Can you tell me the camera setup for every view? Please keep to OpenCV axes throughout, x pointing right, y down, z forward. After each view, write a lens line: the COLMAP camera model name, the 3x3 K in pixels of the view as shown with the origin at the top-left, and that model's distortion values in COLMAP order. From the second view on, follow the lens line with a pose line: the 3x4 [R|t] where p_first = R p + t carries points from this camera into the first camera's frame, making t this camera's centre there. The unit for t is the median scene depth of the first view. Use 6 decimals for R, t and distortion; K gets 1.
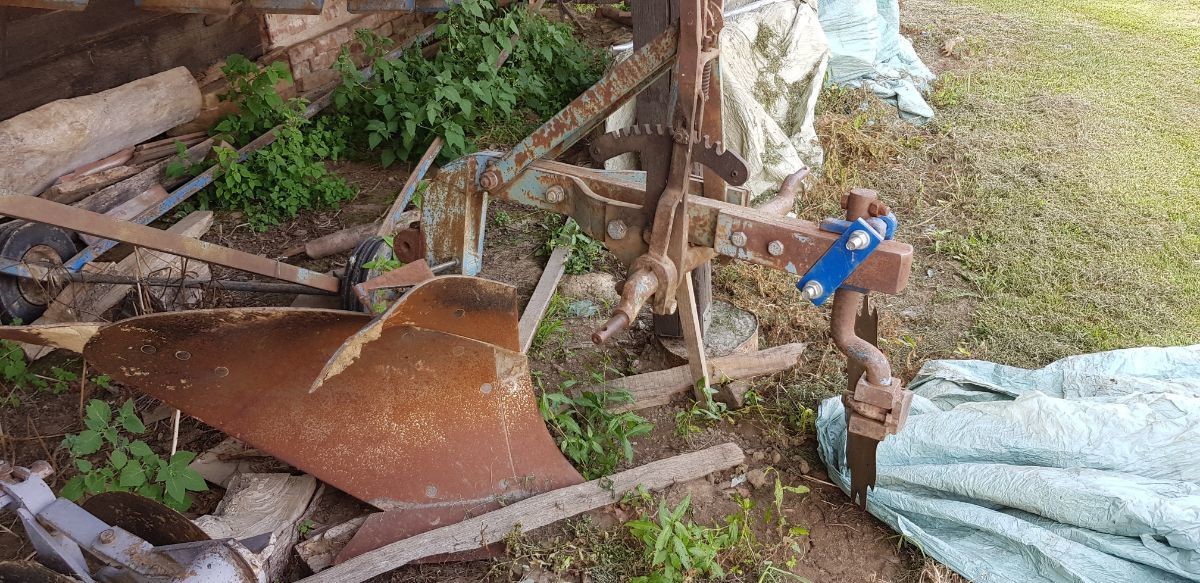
lens RADIAL K [[951.0, 0, 592.7], [0, 951.0, 284.5], [0, 0, 1]] dist [0.022711, -0.068509]
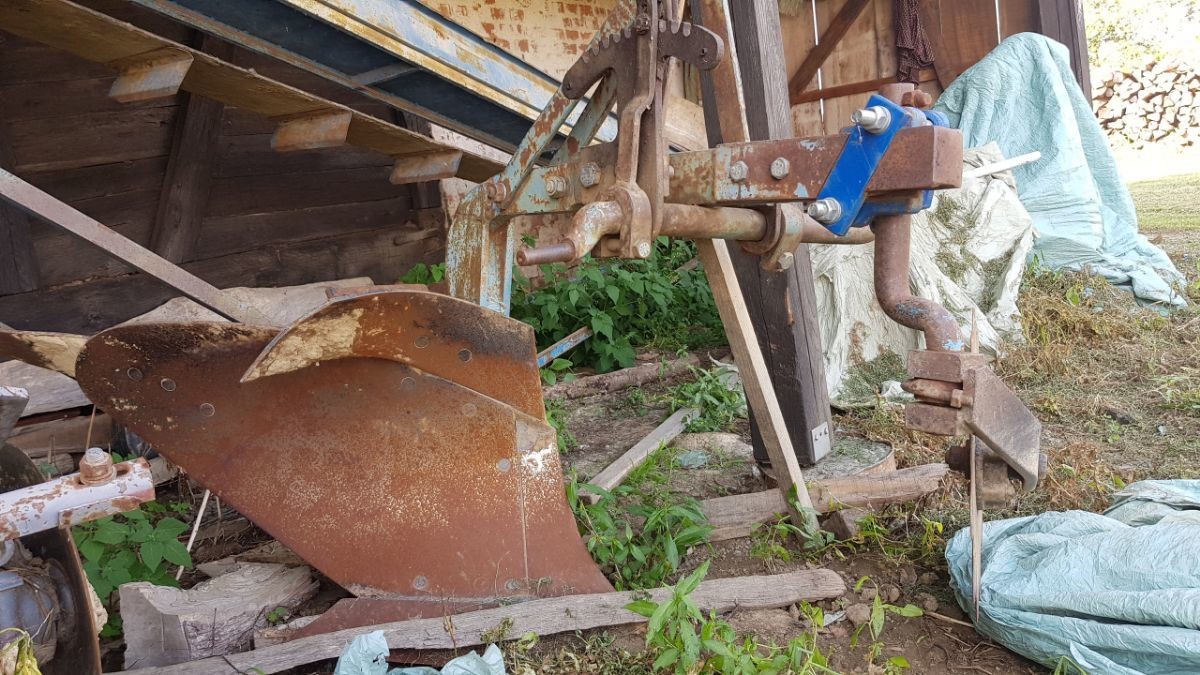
lens RADIAL K [[952.5, 0, 568.0], [0, 952.5, 306.2], [0, 0, 1]] dist [0.031091, -0.076993]
pose [[0.953750, -0.026197, -0.299459, 0.185664], [-0.074615, 0.944387, -0.320260, 0.232122], [0.291194, 0.327792, 0.898754, 0.223505]]
